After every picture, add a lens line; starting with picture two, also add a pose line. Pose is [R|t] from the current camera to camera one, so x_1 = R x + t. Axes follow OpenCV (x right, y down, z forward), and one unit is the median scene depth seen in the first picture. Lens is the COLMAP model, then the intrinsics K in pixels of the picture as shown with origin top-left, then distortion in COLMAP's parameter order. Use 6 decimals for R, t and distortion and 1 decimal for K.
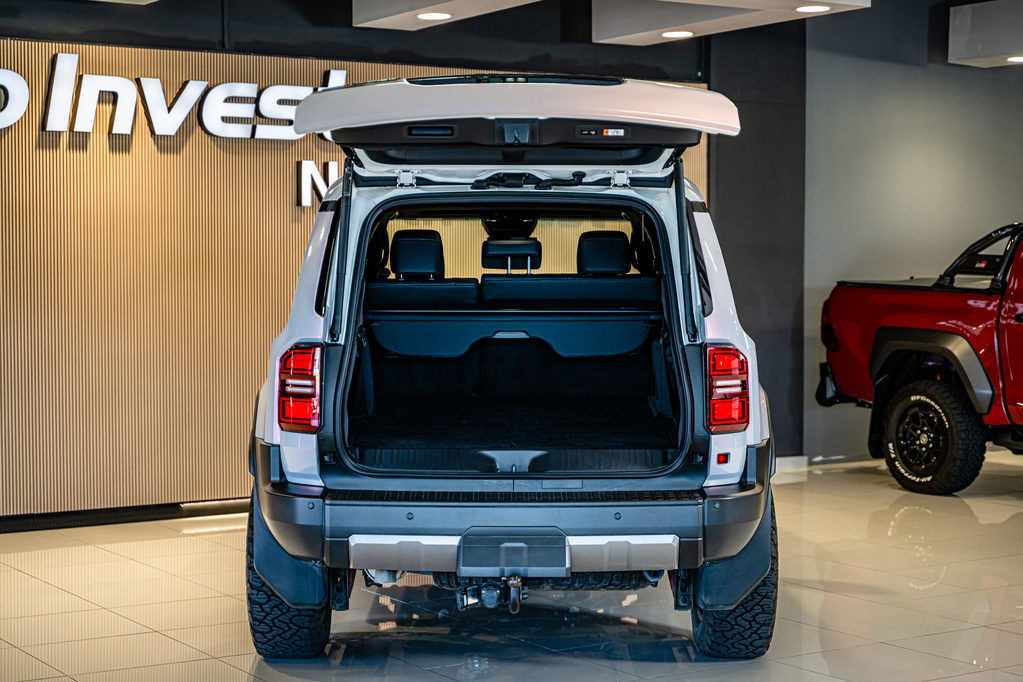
lens RADIAL K [[1814.4, 0, 511.5], [0, 1814.4, 341.0], [0, 0, 1]] dist [0.007565, -0.091751]
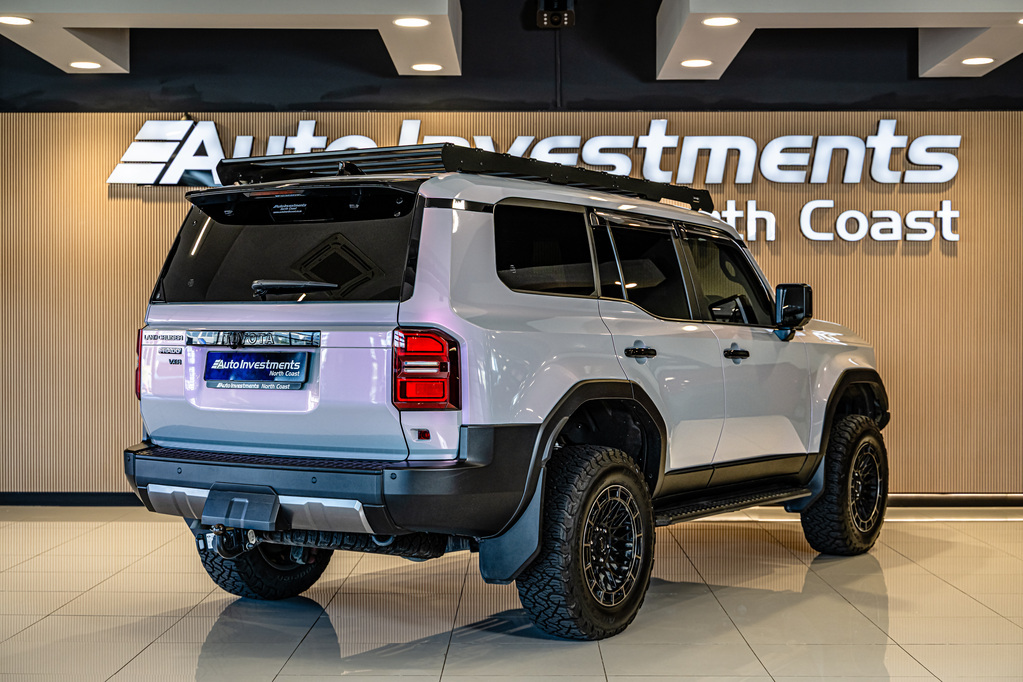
lens RADIAL K [[1561.4, 0, 511.5], [0, 1561.4, 341.0], [0, 0, 1]] dist [0.006237, -0.008751]
pose [[0.836350, 0.006234, -0.548161, 0.394325], [-0.025802, 0.999275, -0.028003, 0.020120], [0.547589, 0.037564, 0.835904, 0.151288]]
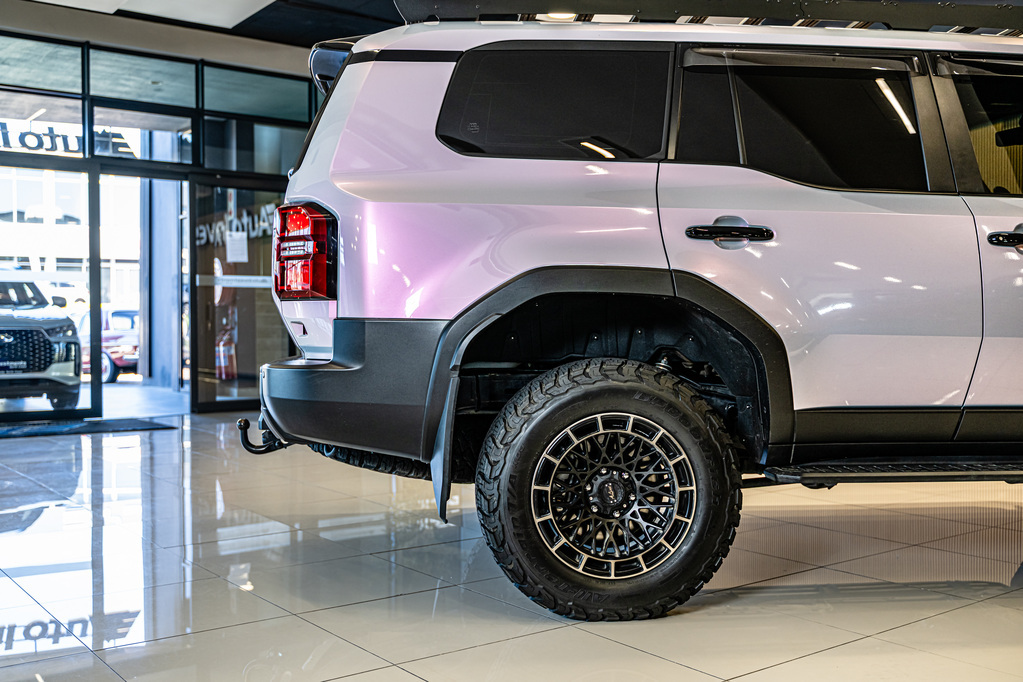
lens RADIAL K [[1042.2, 0, 511.5], [0, 1042.2, 341.0], [0, 0, 1]] dist [-0.003391, -0.000905]
pose [[0.079409, 0.019267, -0.996656, 0.384229], [-0.041975, 0.998991, 0.015968, 0.034385], [0.995958, 0.040566, 0.080138, 0.627550]]
